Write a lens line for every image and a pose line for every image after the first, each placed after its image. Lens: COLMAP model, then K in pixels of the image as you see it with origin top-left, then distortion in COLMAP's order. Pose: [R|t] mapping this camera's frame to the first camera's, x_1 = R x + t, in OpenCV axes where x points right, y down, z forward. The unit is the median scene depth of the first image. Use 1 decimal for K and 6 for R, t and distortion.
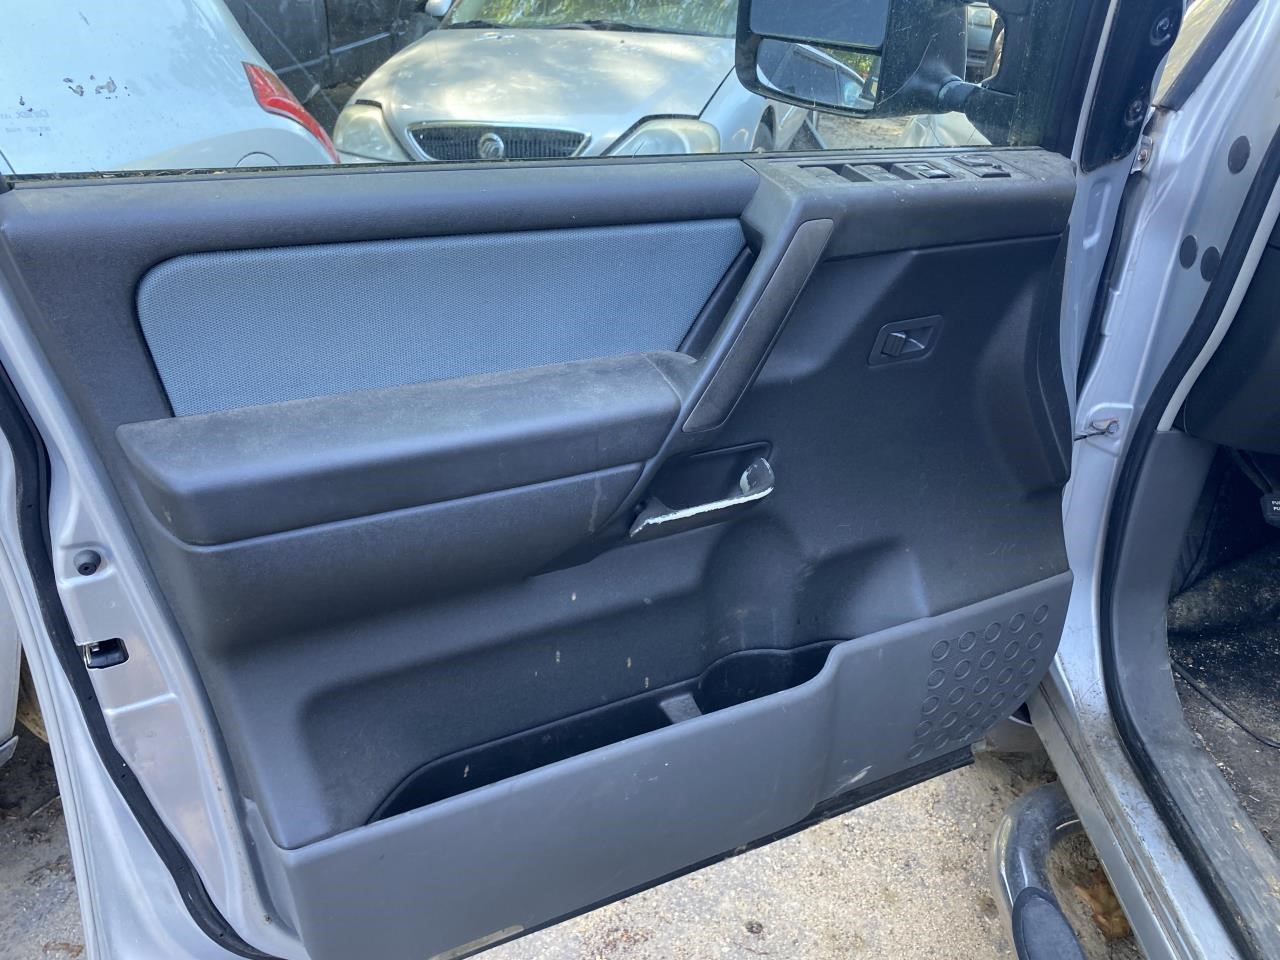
lens RADIAL K [[948.2, 0, 640.0], [0, 948.2, 480.0], [0, 0, 1]] dist [-0.007196, -0.007498]
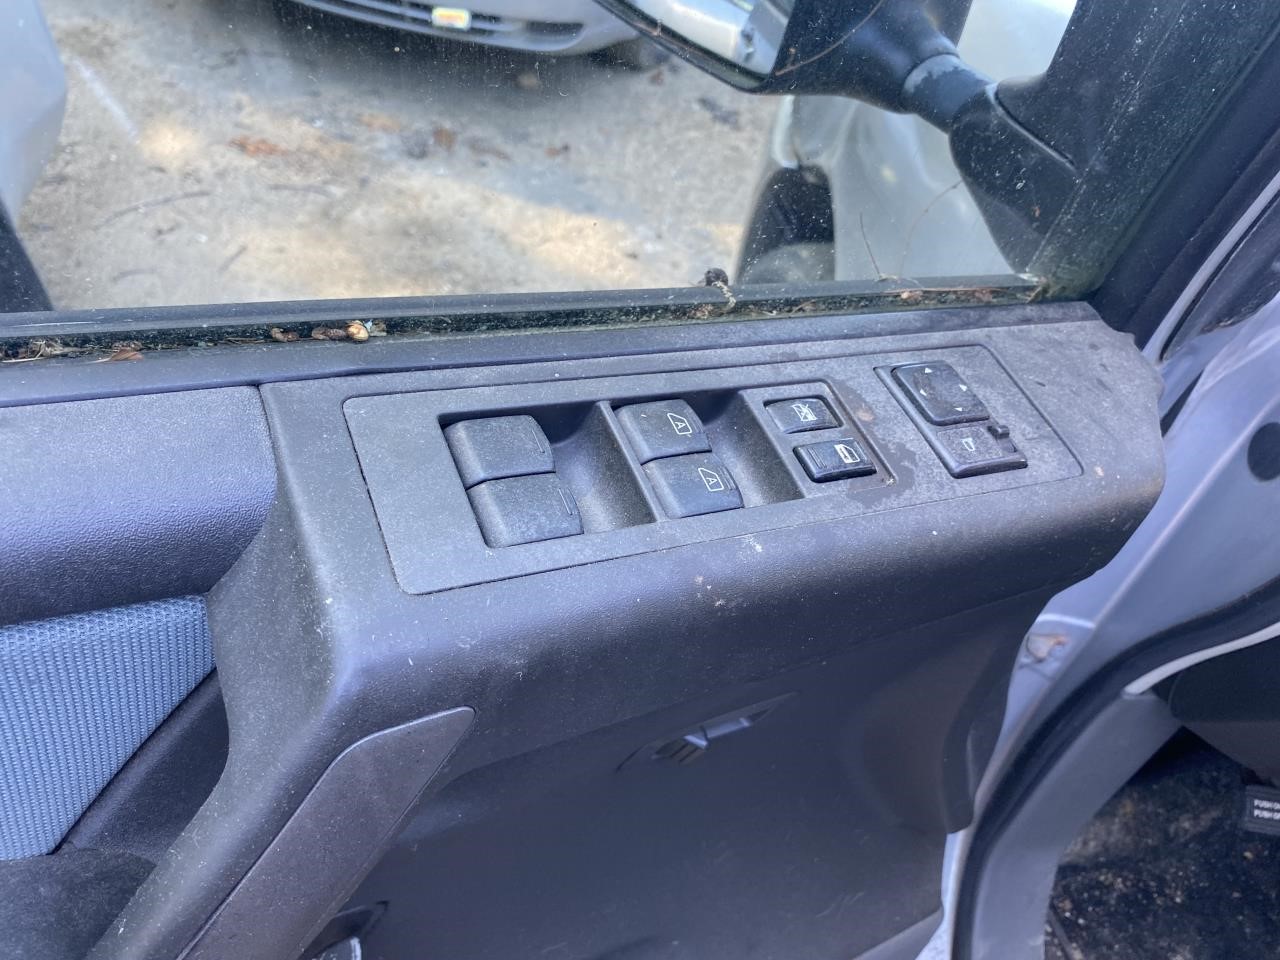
lens RADIAL K [[948.2, 0, 640.0], [0, 948.2, 480.0], [0, 0, 1]] dist [-0.007196, -0.007498]
pose [[0.983029, 0.126247, 0.133098, 0.123140], [-0.153298, 0.963835, 0.217995, -0.246939], [-0.100763, -0.234699, 0.966832, 0.423903]]
